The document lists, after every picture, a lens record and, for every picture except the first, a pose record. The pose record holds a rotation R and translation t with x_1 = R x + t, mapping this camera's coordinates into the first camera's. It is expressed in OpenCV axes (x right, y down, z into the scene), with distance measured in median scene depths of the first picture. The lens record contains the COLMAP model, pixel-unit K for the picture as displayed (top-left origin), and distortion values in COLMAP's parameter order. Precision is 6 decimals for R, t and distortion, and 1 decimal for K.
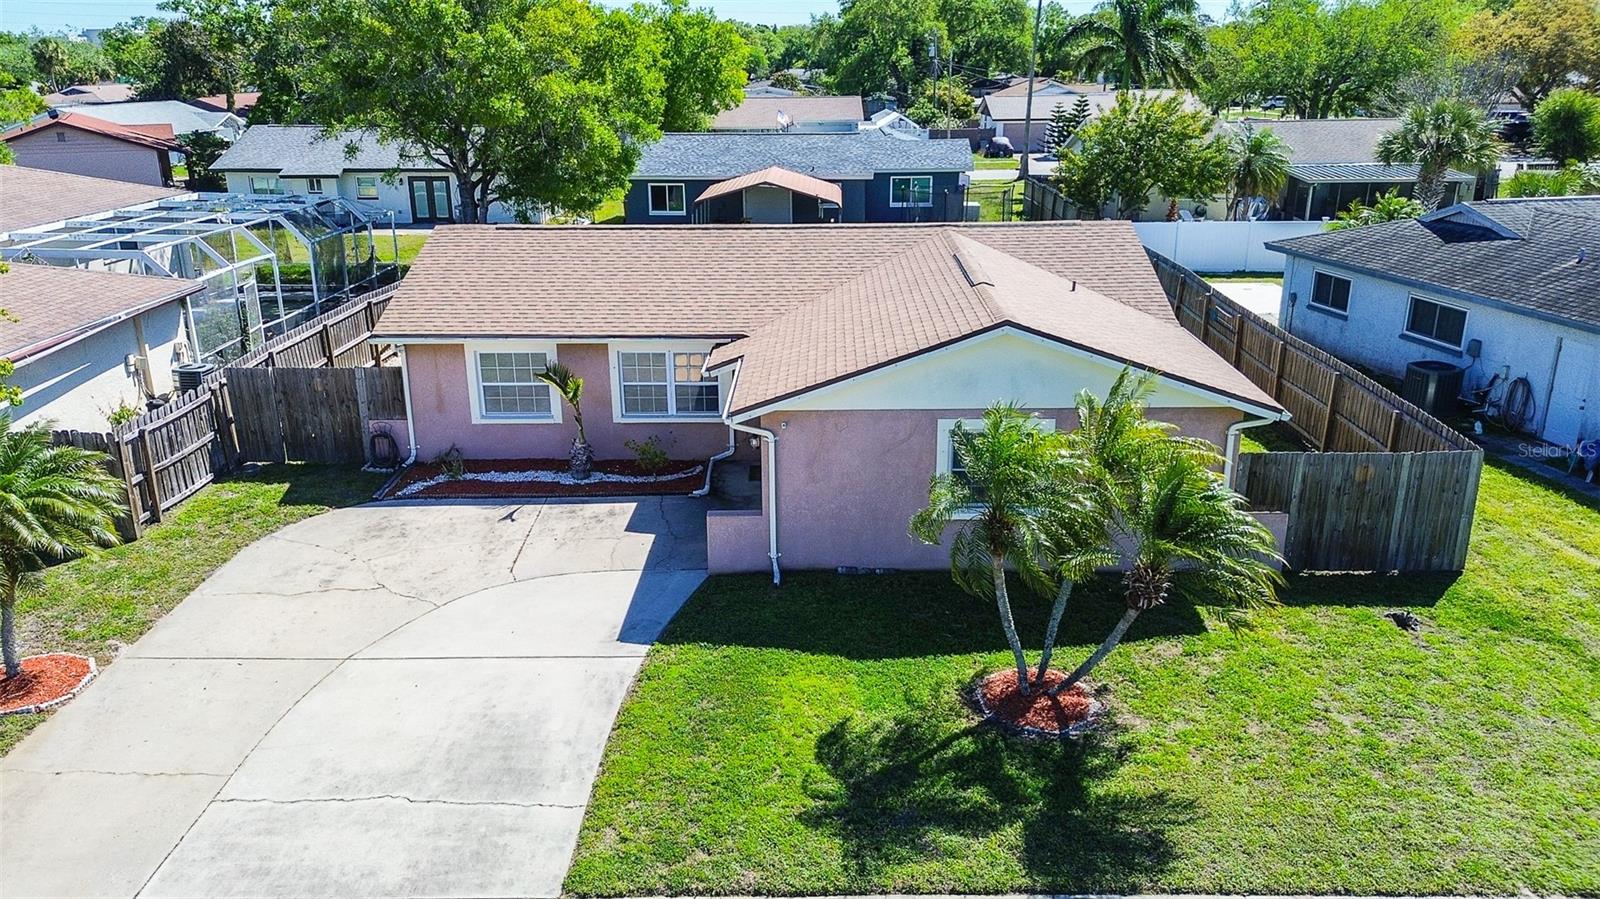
lens RADIAL K [[1167.5, 0, 800.0], [0, 1167.5, 449.5], [0, 0, 1]] dist [0.040670, -0.001898]
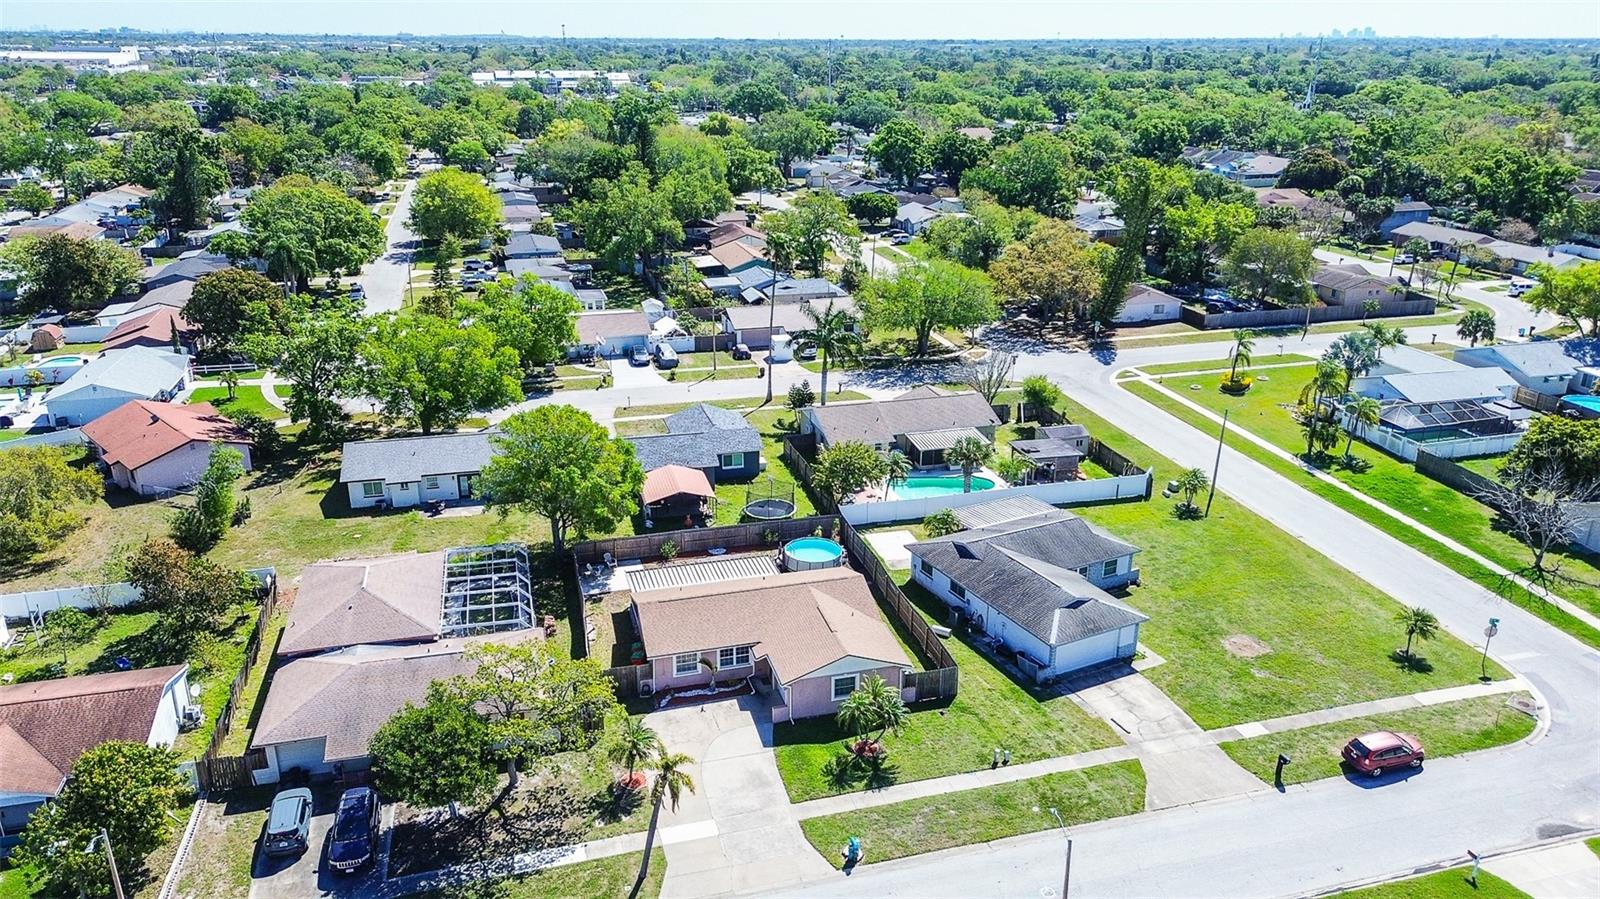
lens RADIAL K [[1137.0, 0, 800.0], [0, 1137.0, 449.5], [0, 0, 1]] dist [0.078863, -0.080114]
pose [[0.959321, -0.082379, 0.270030, -0.840014], [0.075683, 0.996513, 0.035134, -0.819286], [-0.271982, -0.013268, 0.962211, -2.331367]]
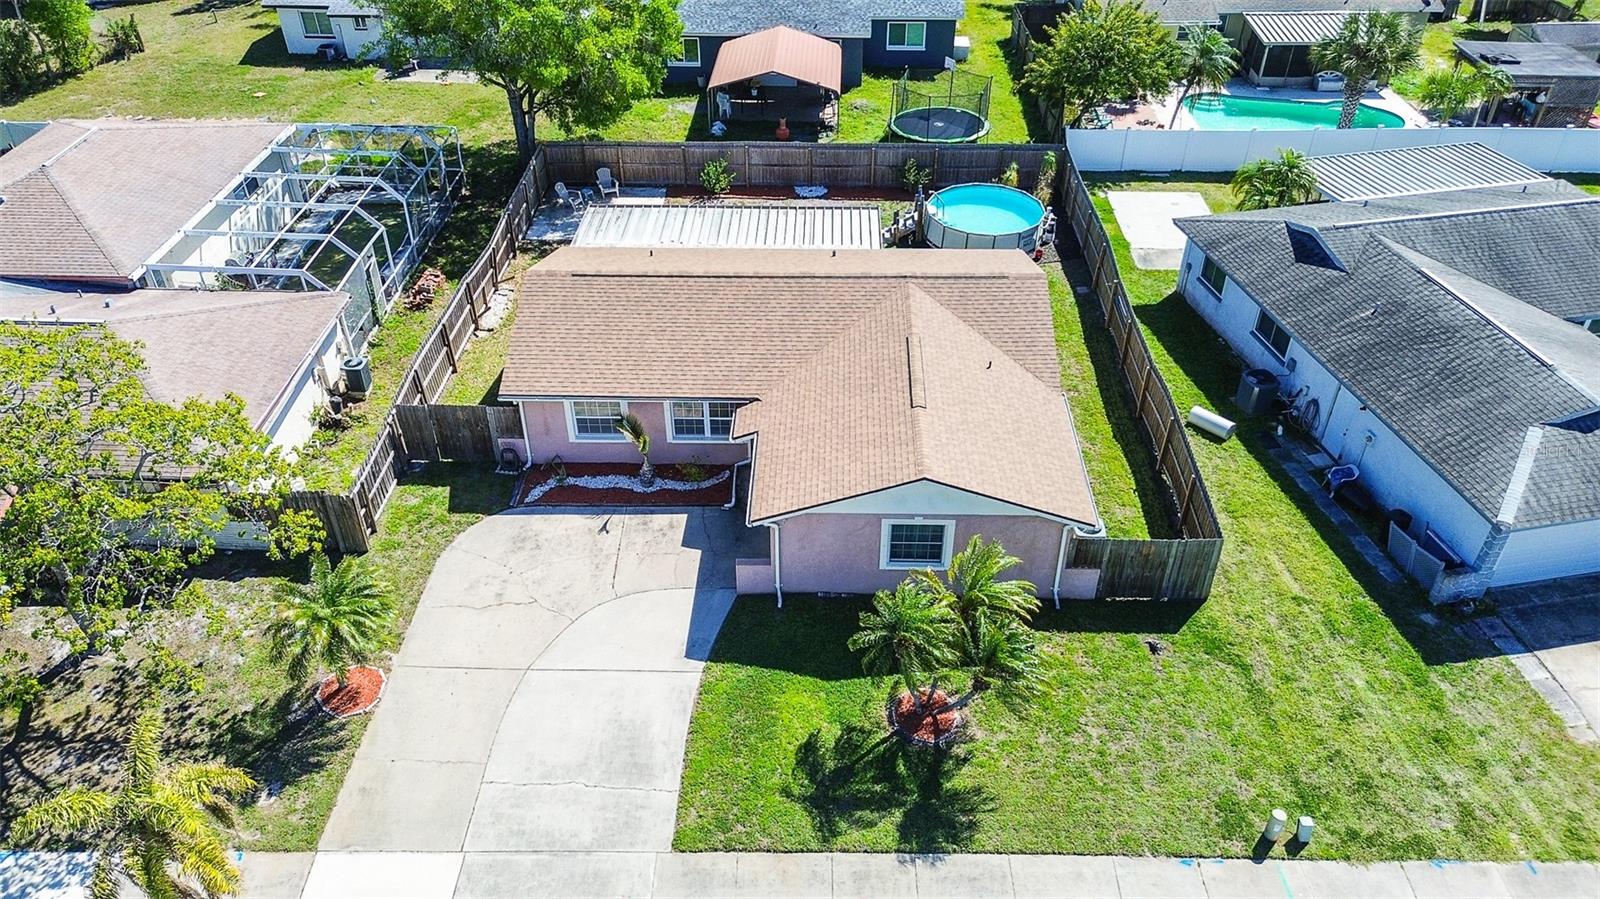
lens RADIAL K [[1137.0, 0, 800.0], [0, 1137.0, 449.5], [0, 0, 1]] dist [0.078863, -0.080114]
pose [[0.999938, 0.010629, -0.003360, 0.009898], [-0.009021, 0.948646, 0.316210, -0.530213], [0.006549, -0.316160, 0.948683, -0.384019]]
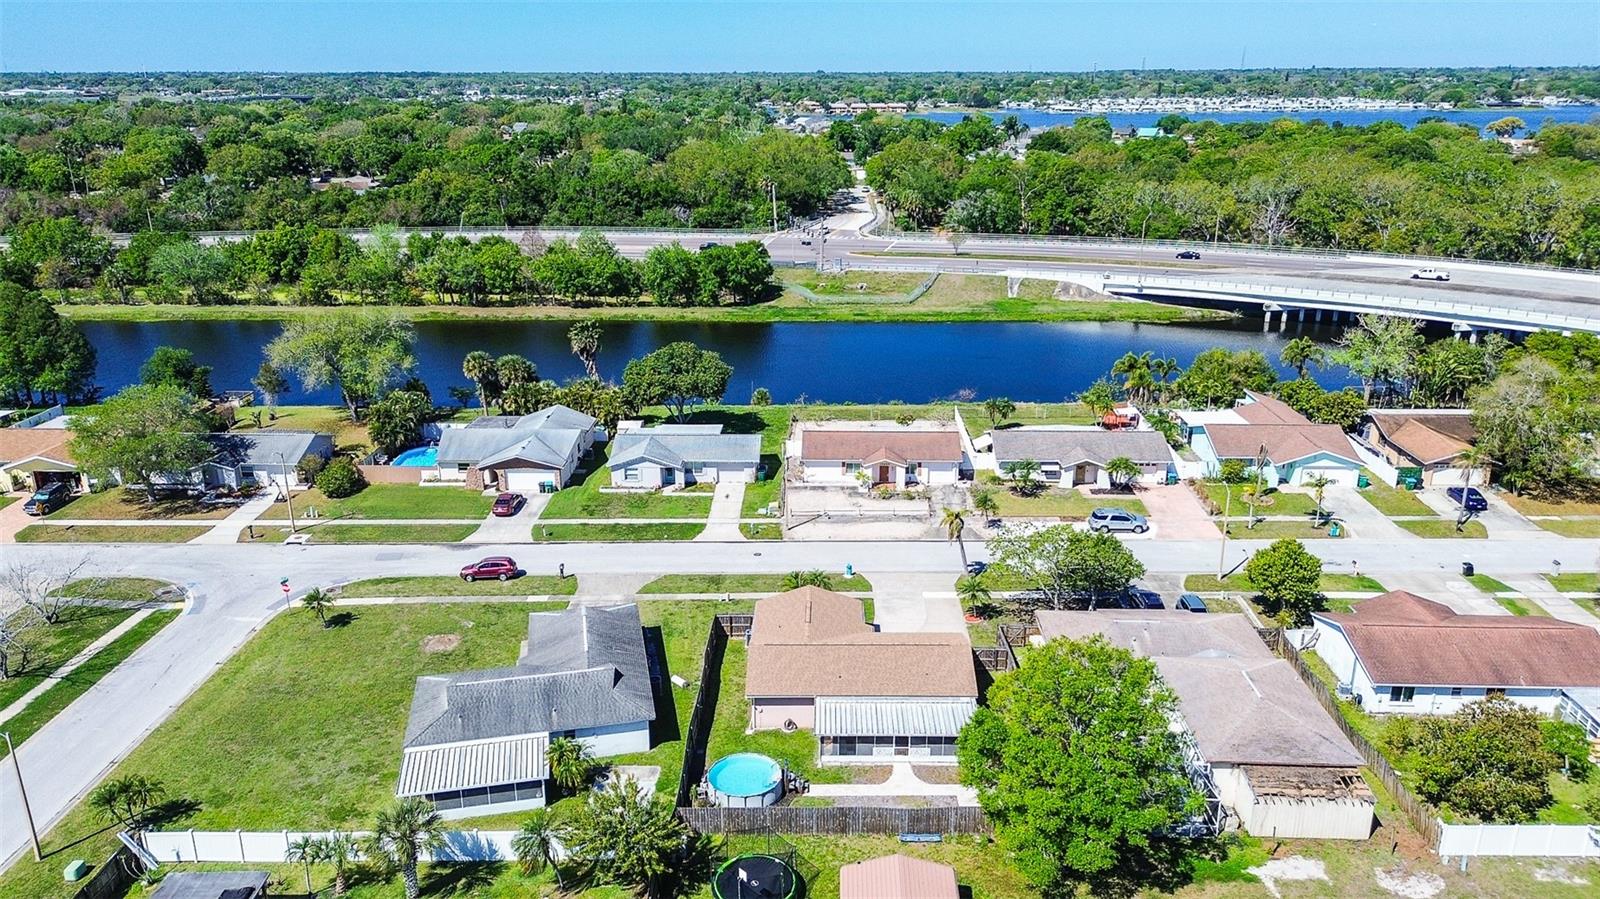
lens RADIAL K [[1137.0, 0, 800.0], [0, 1137.0, 449.5], [0, 0, 1]] dist [0.078863, -0.080114]
pose [[-0.999916, 0.011646, 0.005771, 0.152730], [0.012781, 0.800438, 0.599279, -3.136647], [0.002360, 0.599302, -0.800520, 4.030309]]
